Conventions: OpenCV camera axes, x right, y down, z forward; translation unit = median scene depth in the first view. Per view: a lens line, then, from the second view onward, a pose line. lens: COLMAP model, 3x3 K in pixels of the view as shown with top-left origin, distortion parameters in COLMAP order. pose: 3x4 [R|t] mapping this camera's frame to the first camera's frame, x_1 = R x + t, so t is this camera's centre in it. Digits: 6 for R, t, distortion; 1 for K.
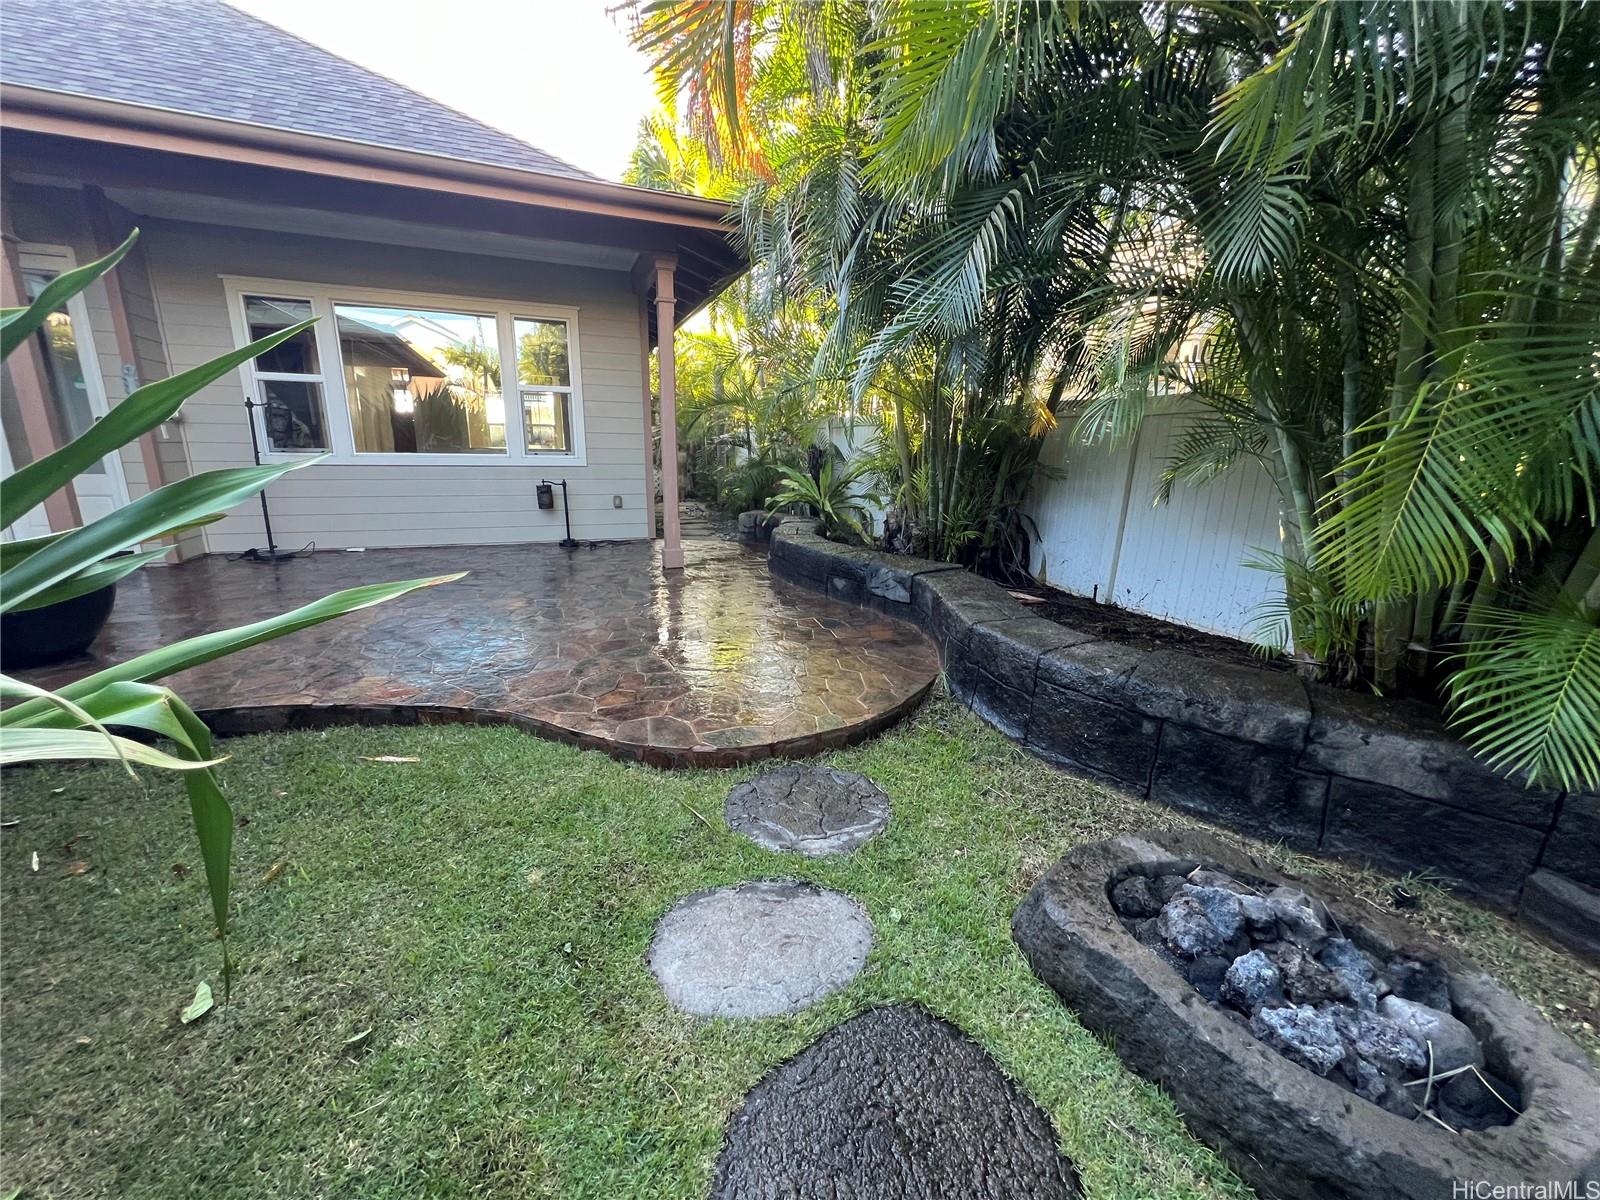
lens RADIAL K [[636.2, 0, 799.5], [0, 636.2, 602.3], [0, 0, 1]] dist [-0.001631, 0.000003]
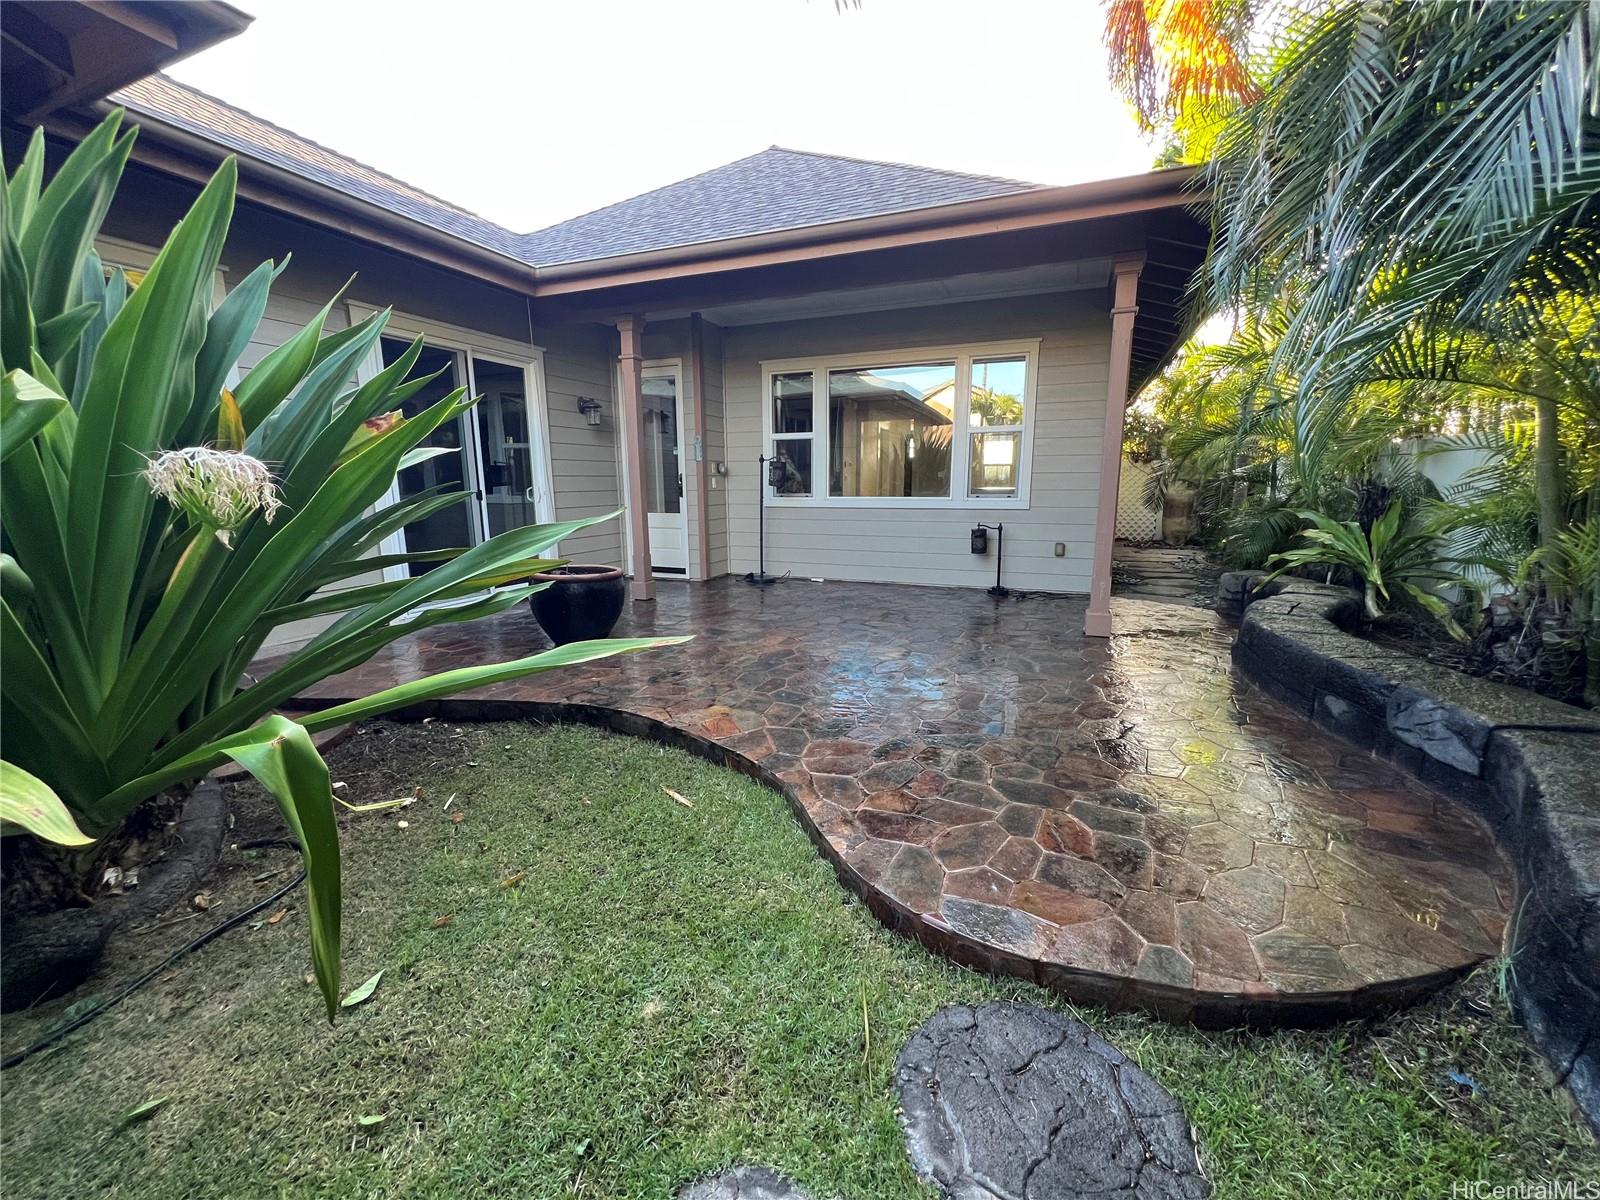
lens RADIAL K [[636.2, 0, 799.5], [0, 636.2, 602.3], [0, 0, 1]] dist [-0.001631, 0.000003]
pose [[0.719403, 0.108084, -0.686132, 0.084124], [-0.145958, 0.989287, 0.002804, -0.045693], [0.679085, 0.098130, 0.727471, 0.158779]]
